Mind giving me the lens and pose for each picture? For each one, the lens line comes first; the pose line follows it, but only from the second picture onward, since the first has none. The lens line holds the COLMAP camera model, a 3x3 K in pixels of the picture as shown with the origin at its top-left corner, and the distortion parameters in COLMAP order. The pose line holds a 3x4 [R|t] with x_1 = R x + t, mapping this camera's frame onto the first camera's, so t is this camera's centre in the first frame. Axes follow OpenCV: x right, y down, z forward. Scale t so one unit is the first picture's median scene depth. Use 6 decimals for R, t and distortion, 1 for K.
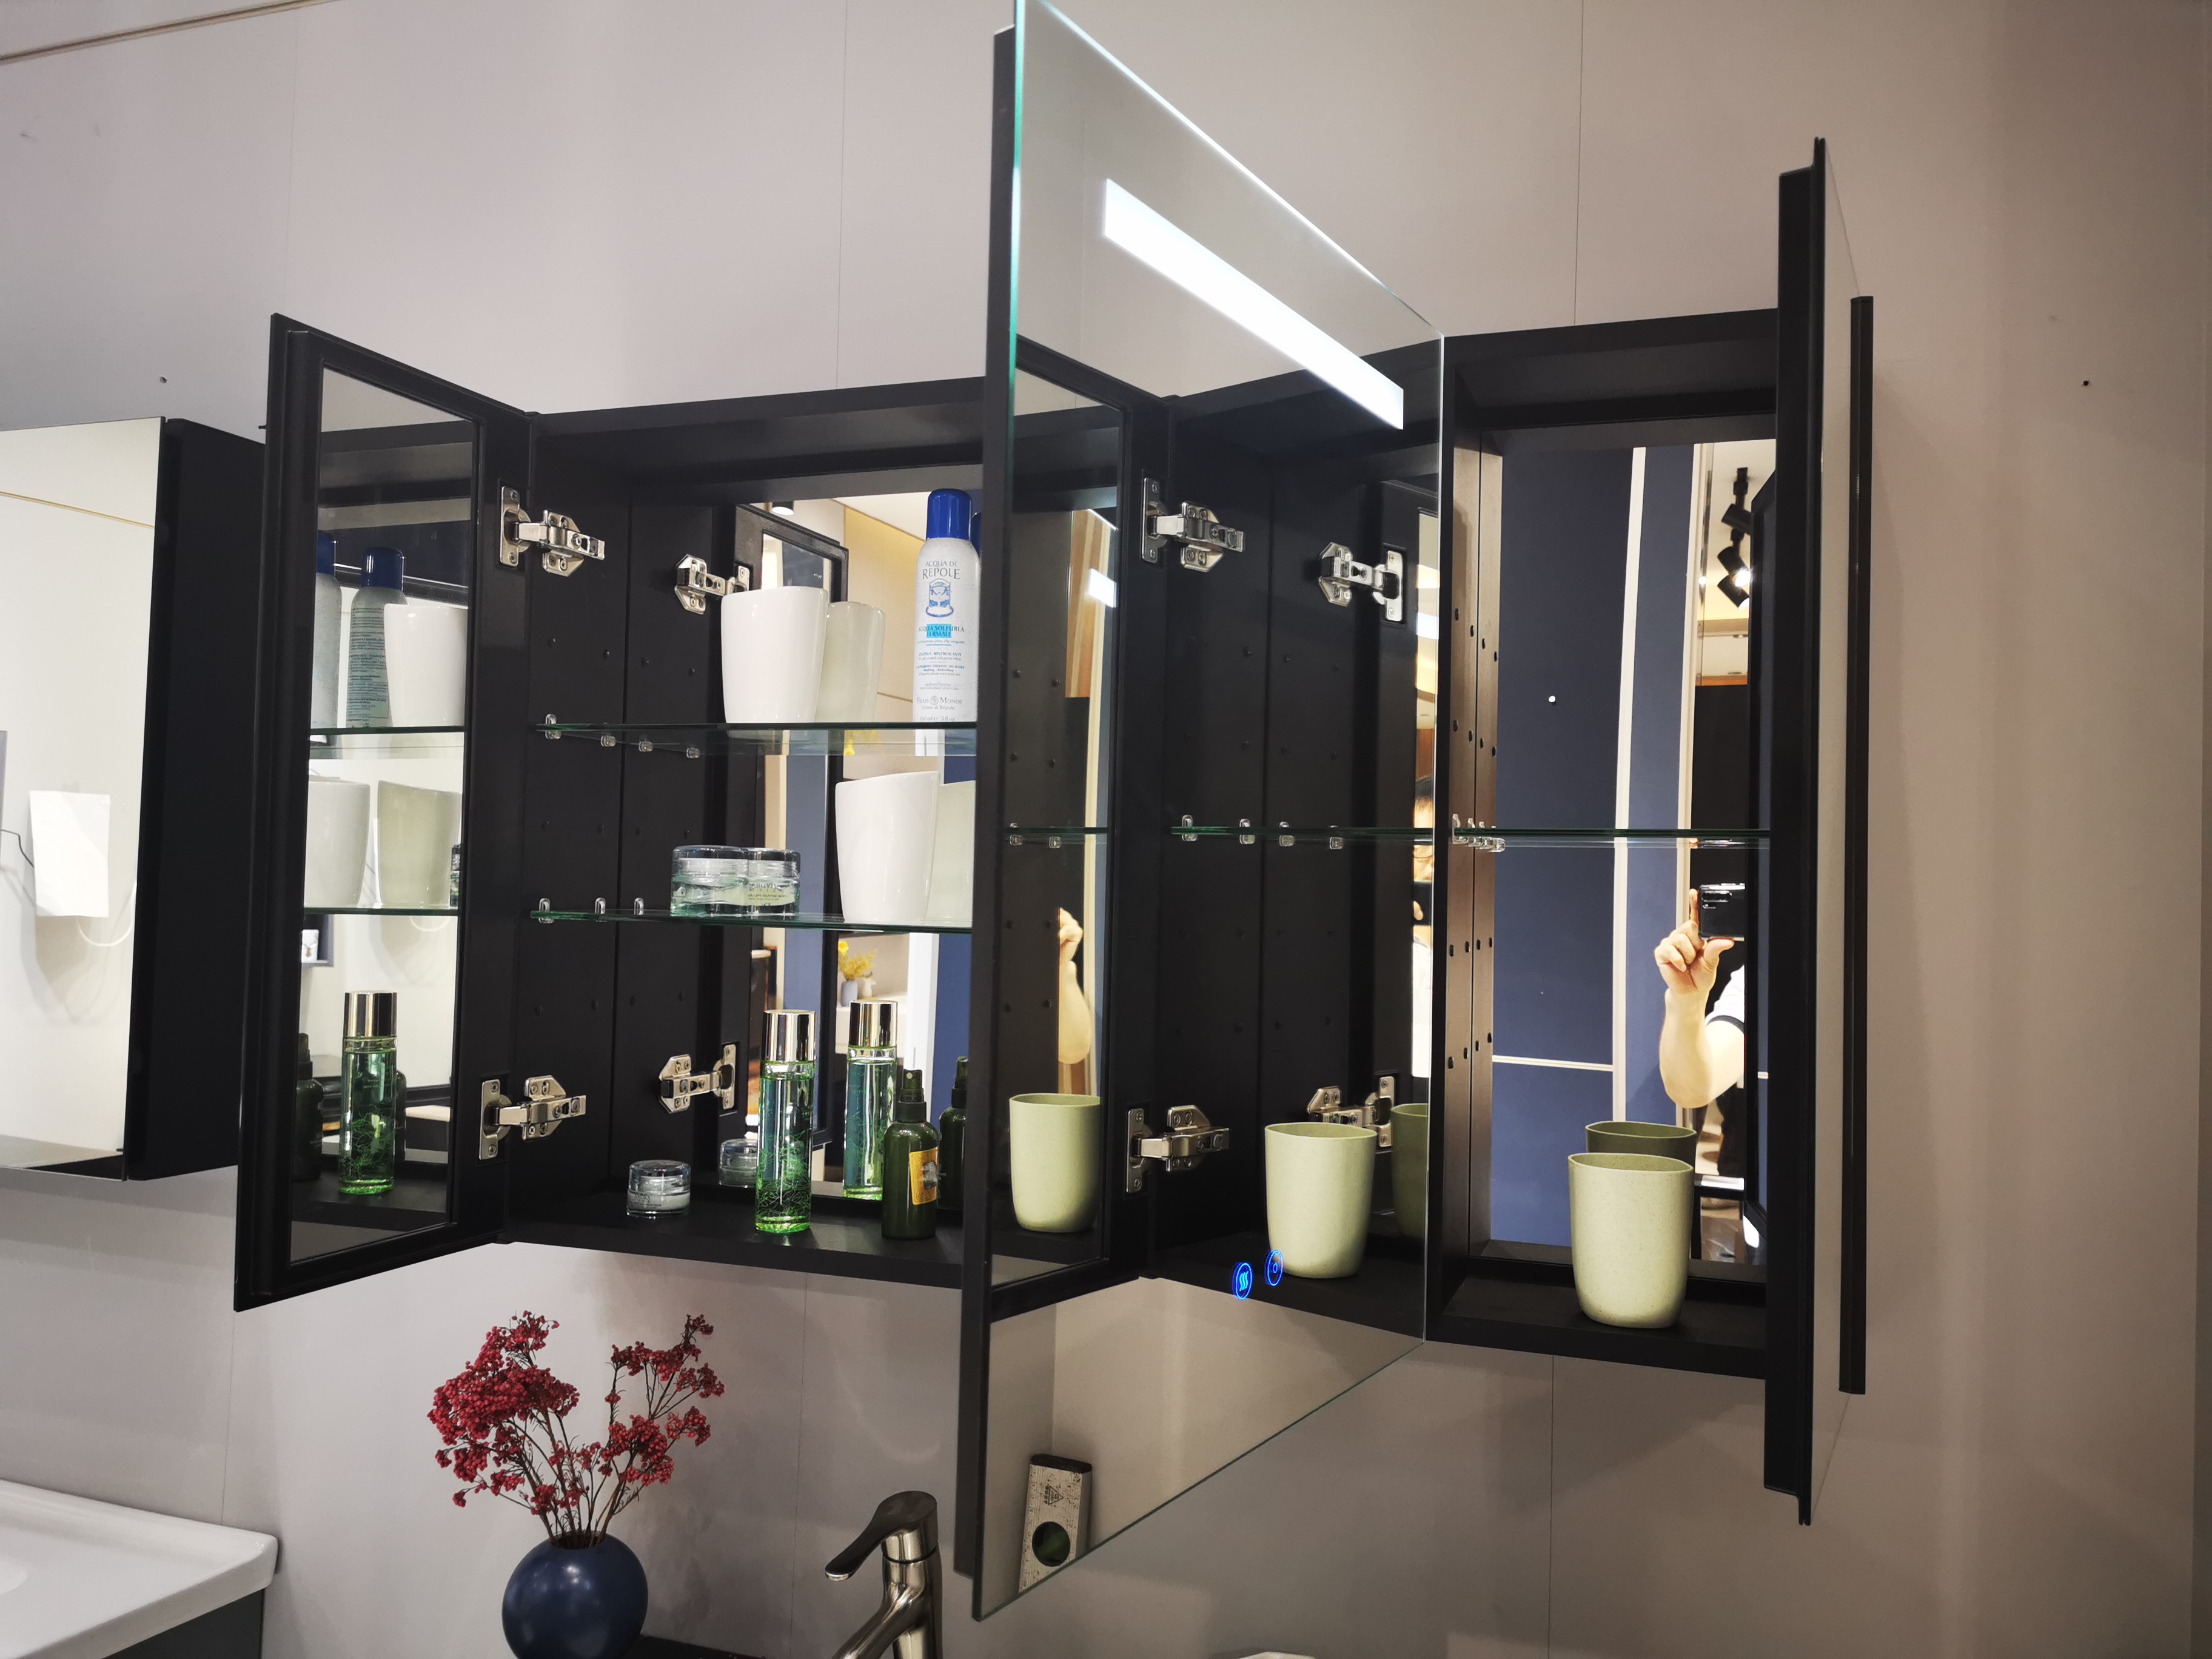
lens RADIAL K [[1737.9, 0, 1106.0], [0, 1737.9, 829.5], [0, 0, 1]] dist [0.056233, -0.081152]
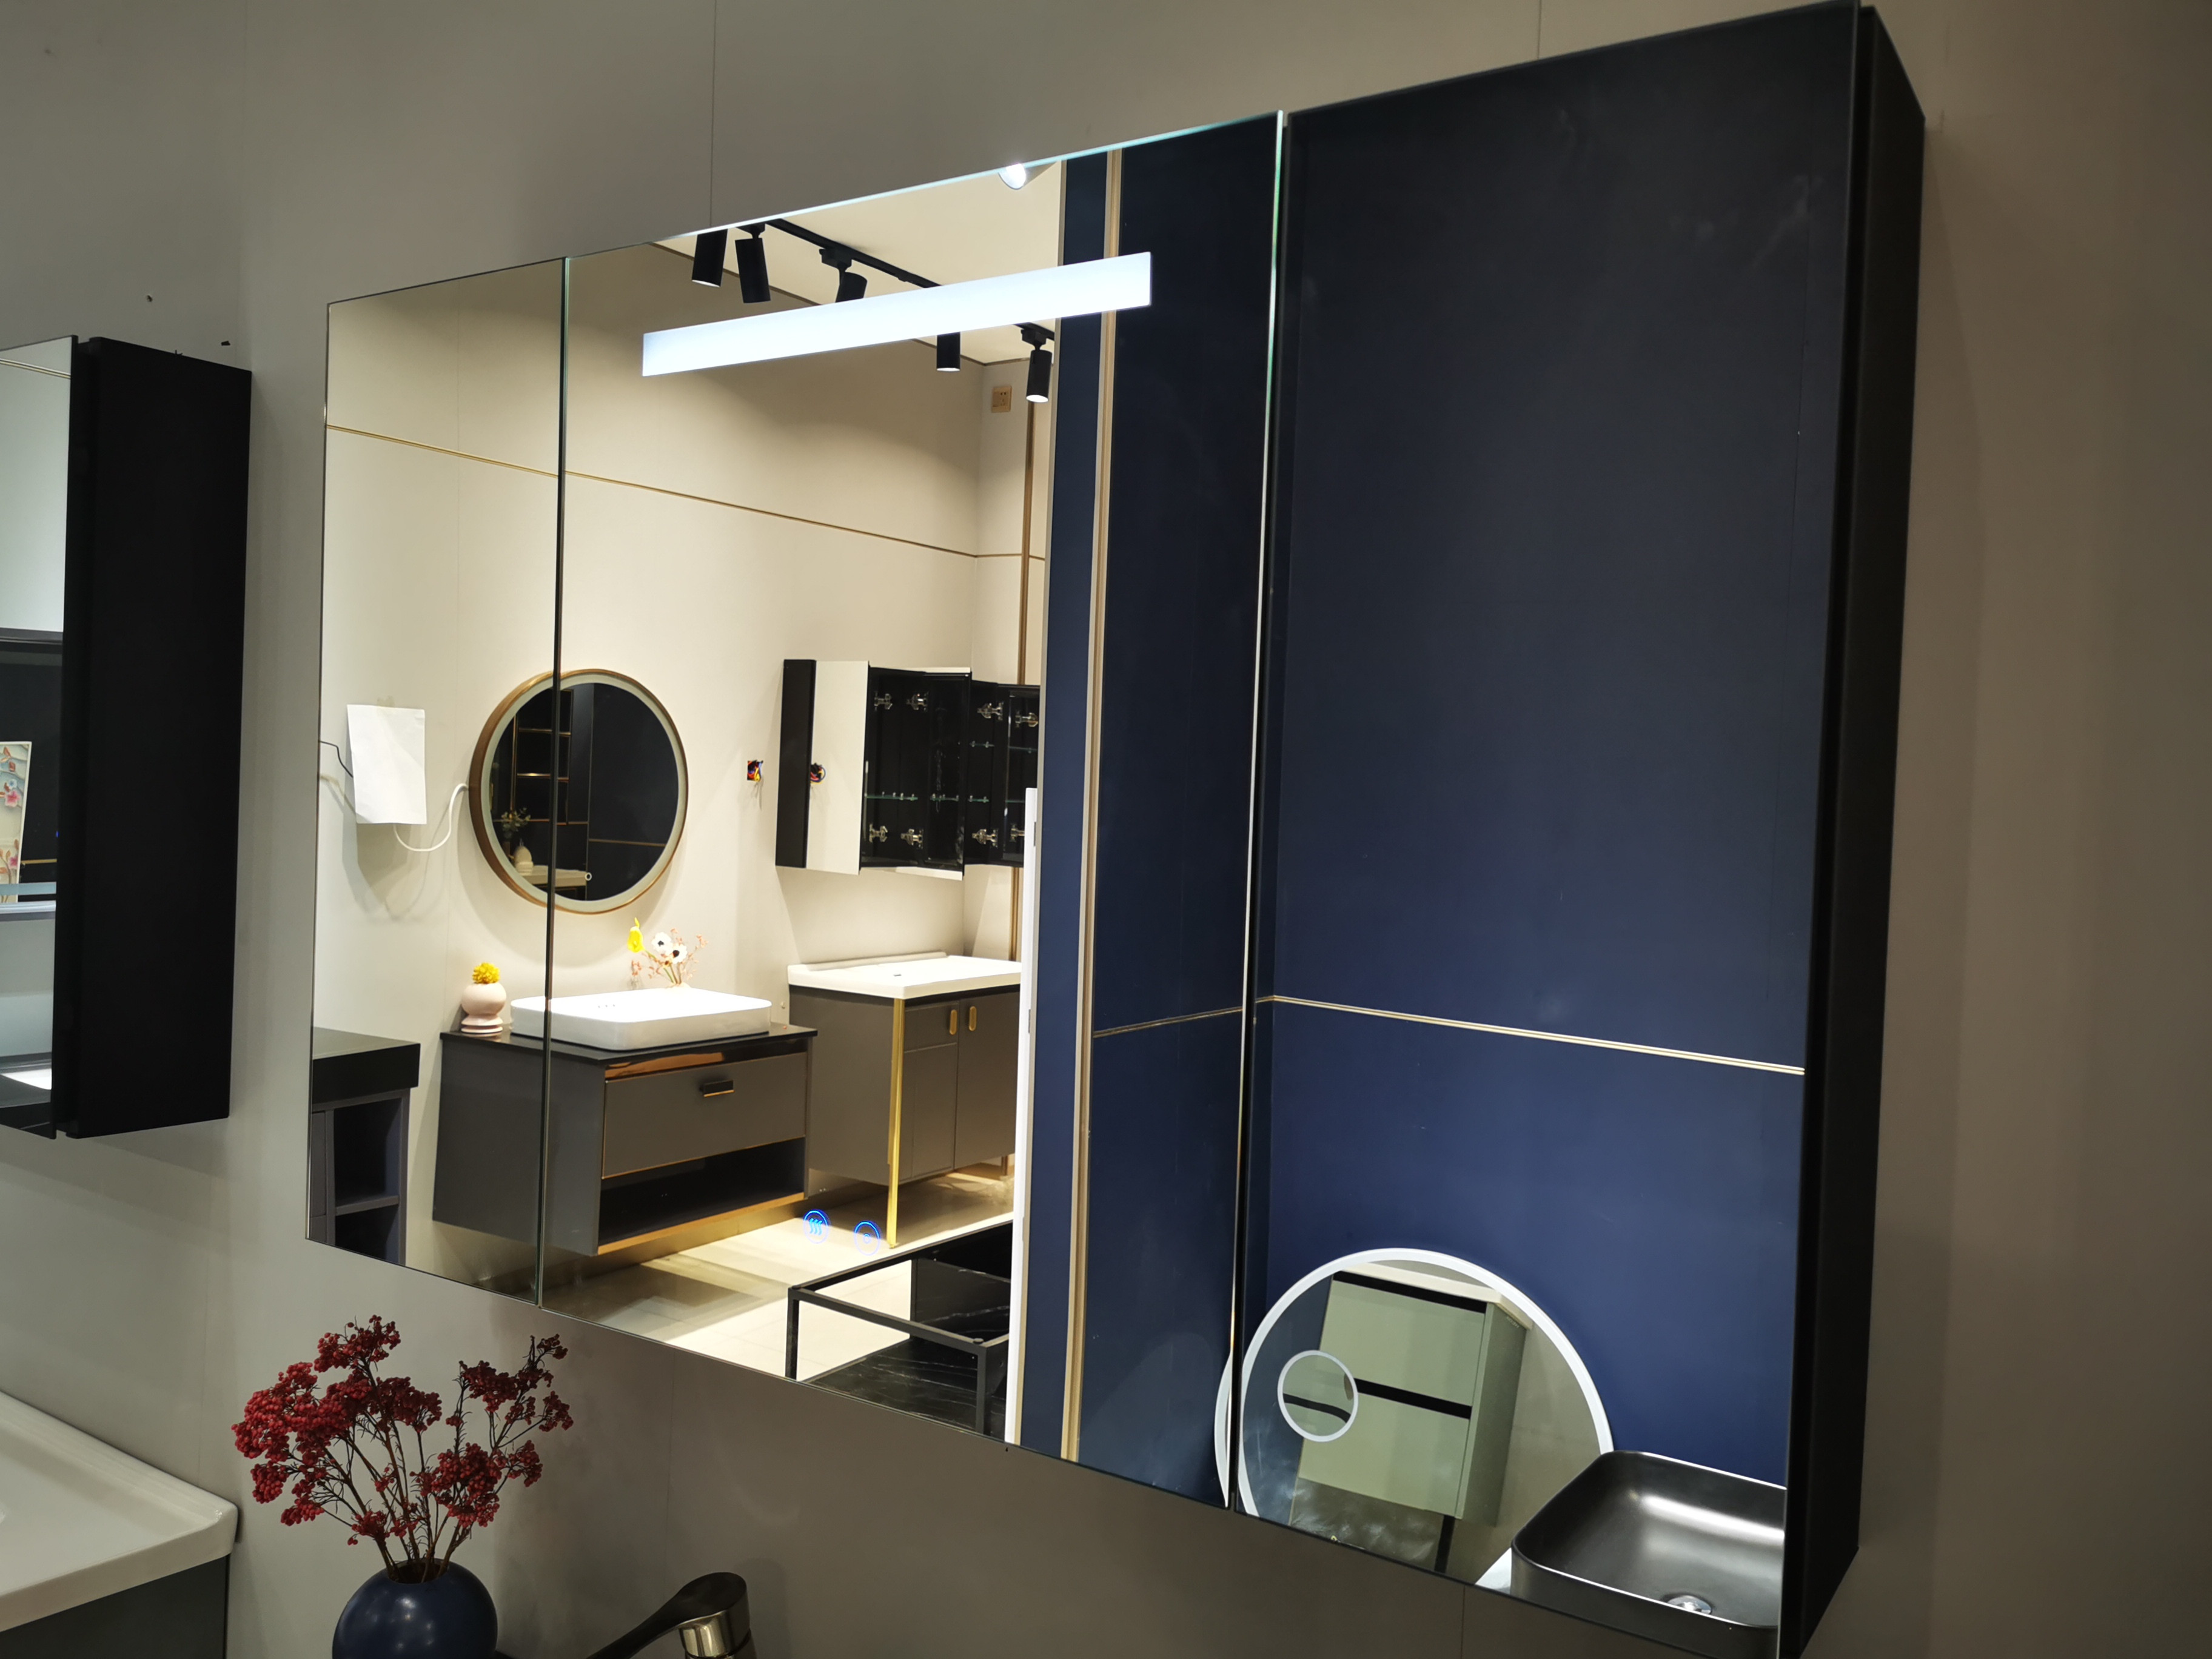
lens RADIAL K [[1737.9, 0, 1106.0], [0, 1737.9, 829.5], [0, 0, 1]] dist [0.056233, -0.081152]
pose [[0.975083, 0.020403, -0.220899, 0.235005], [-0.008336, 0.998428, 0.055421, -0.031017], [0.221683, -0.052198, 0.973721, 0.211610]]
